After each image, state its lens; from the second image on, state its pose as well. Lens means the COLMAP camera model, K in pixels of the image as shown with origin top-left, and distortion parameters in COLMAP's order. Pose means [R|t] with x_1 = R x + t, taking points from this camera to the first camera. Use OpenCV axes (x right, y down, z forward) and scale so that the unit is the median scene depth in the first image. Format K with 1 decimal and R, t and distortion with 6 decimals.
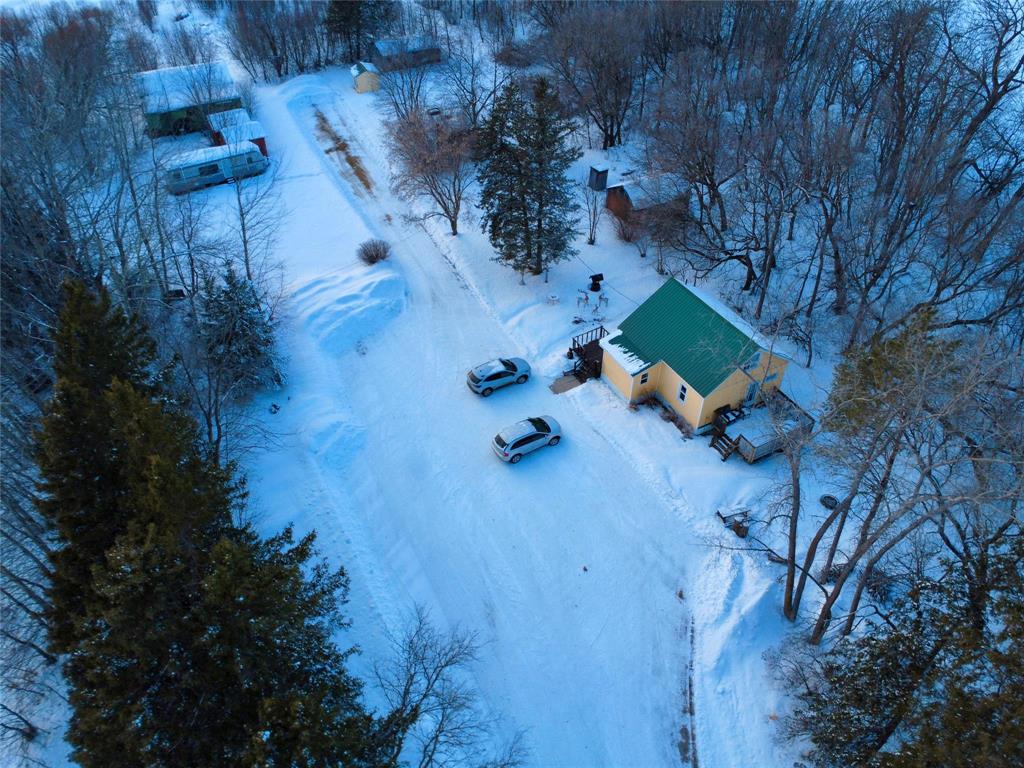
lens RADIAL K [[757.7, 0, 512.1], [0, 757.7, 384.0], [0, 0, 1]] dist [-0.011201, 0.012967]
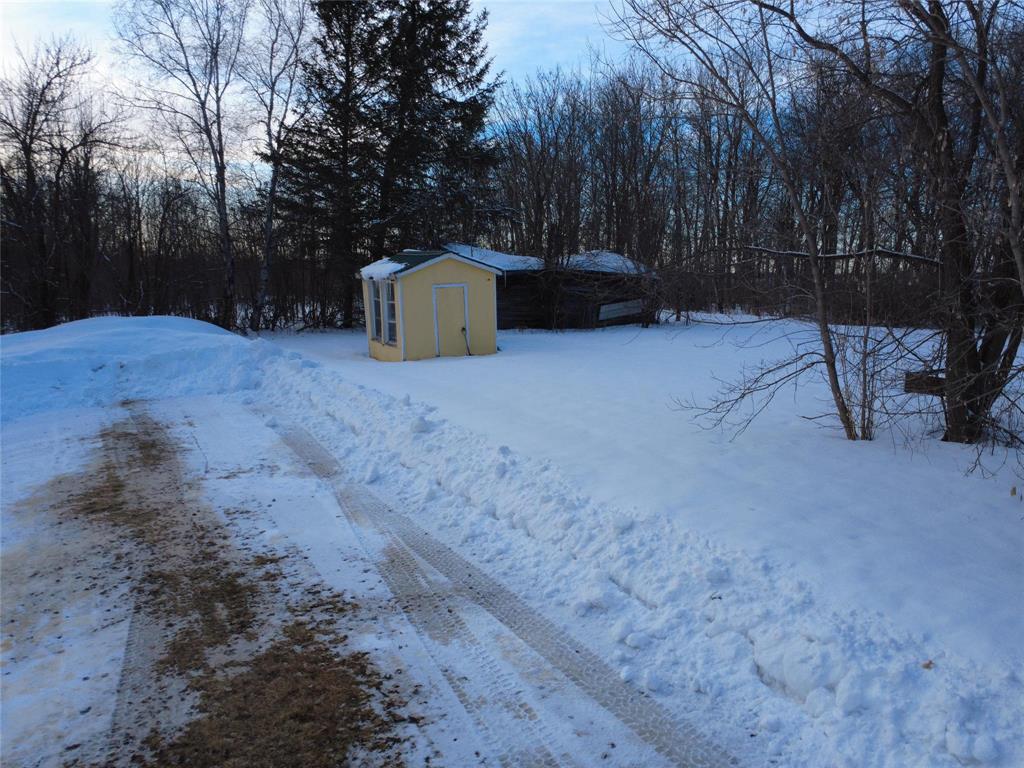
lens RADIAL K [[757.2, 0, 510.3], [0, 757.2, 387.7], [0, 0, 1]] dist [0.006714, -0.015866]
pose [[0.996660, -0.030871, 0.075602, -0.195279], [0.067458, 0.832992, -0.549157, -0.280339], [-0.046023, 0.552423, 0.832293, 0.870750]]
